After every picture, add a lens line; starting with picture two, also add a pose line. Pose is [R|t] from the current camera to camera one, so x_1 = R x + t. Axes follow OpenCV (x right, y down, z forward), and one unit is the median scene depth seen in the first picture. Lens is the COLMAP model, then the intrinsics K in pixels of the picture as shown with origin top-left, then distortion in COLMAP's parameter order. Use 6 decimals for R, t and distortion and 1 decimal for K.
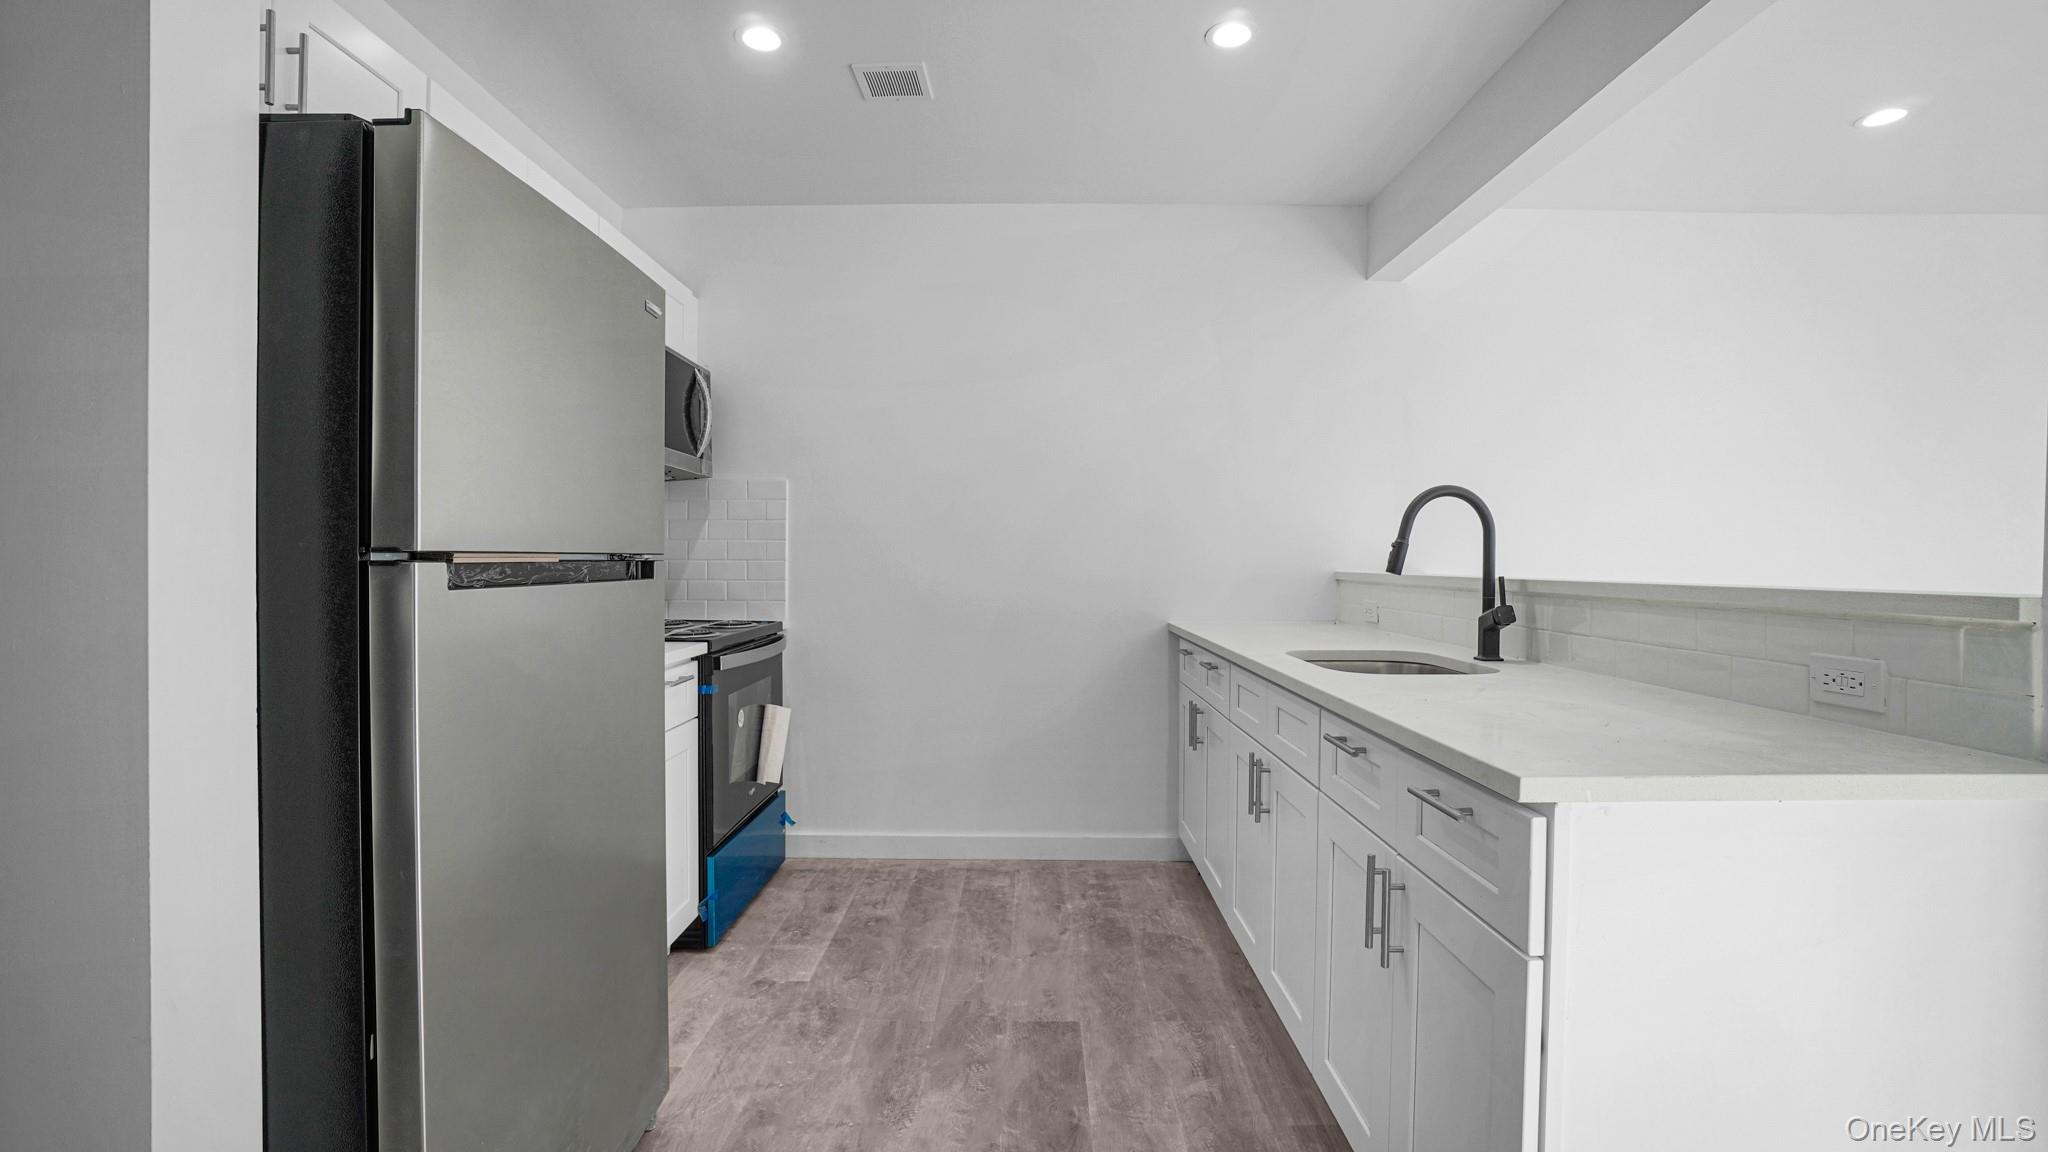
lens RADIAL K [[911.0, 0, 1017.5], [0, 911.0, 566.6], [0, 0, 1]] dist [-0.061449, 0.023054]
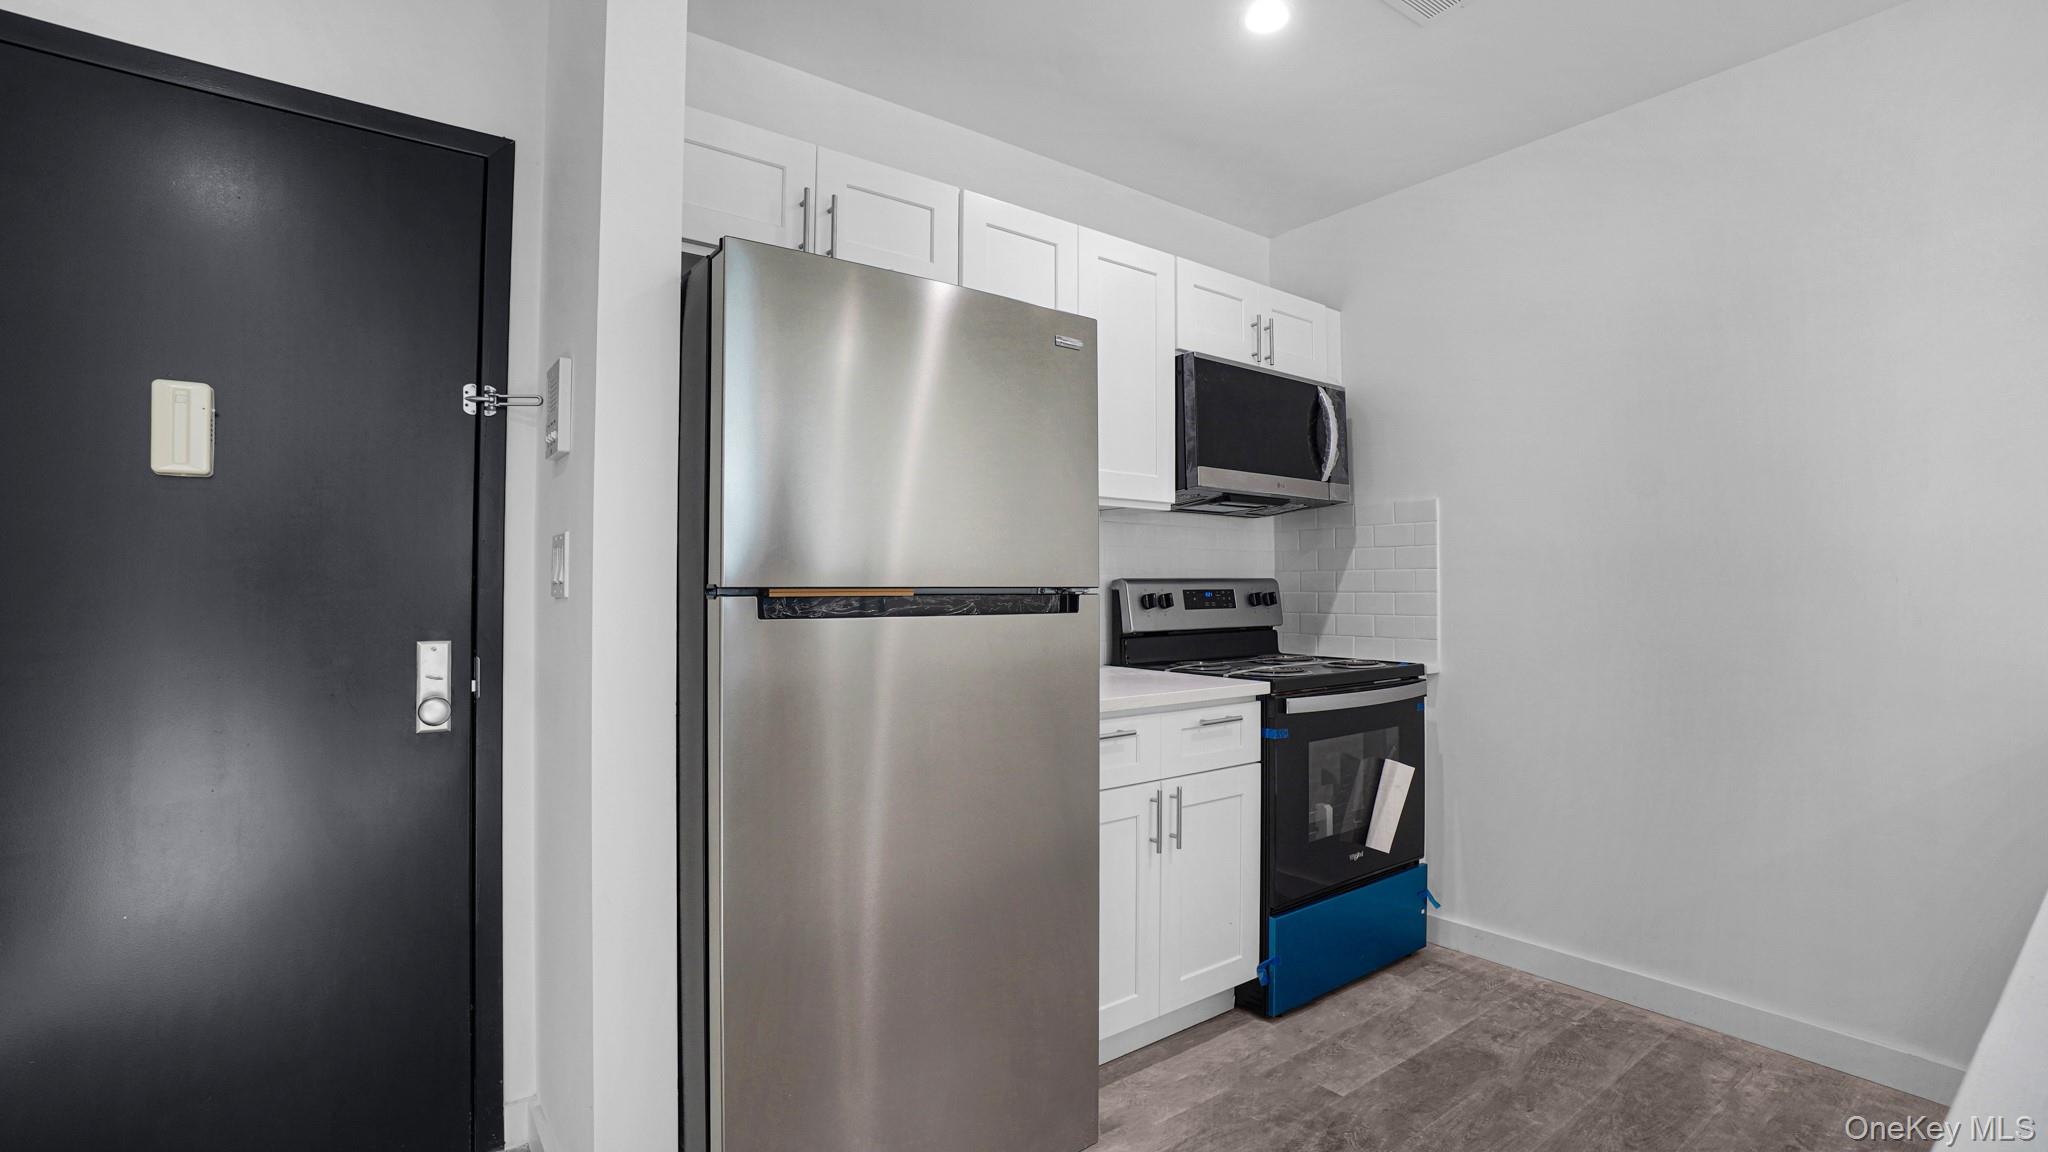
lens RADIAL K [[911.0, 0, 1017.5], [0, 911.0, 566.6], [0, 0, 1]] dist [-0.061449, 0.023054]
pose [[0.604567, -0.025543, -0.796145, 0.223221], [-0.002332, 0.999425, -0.033836, -0.001720], [0.796551, 0.022313, 0.604160, 0.217007]]
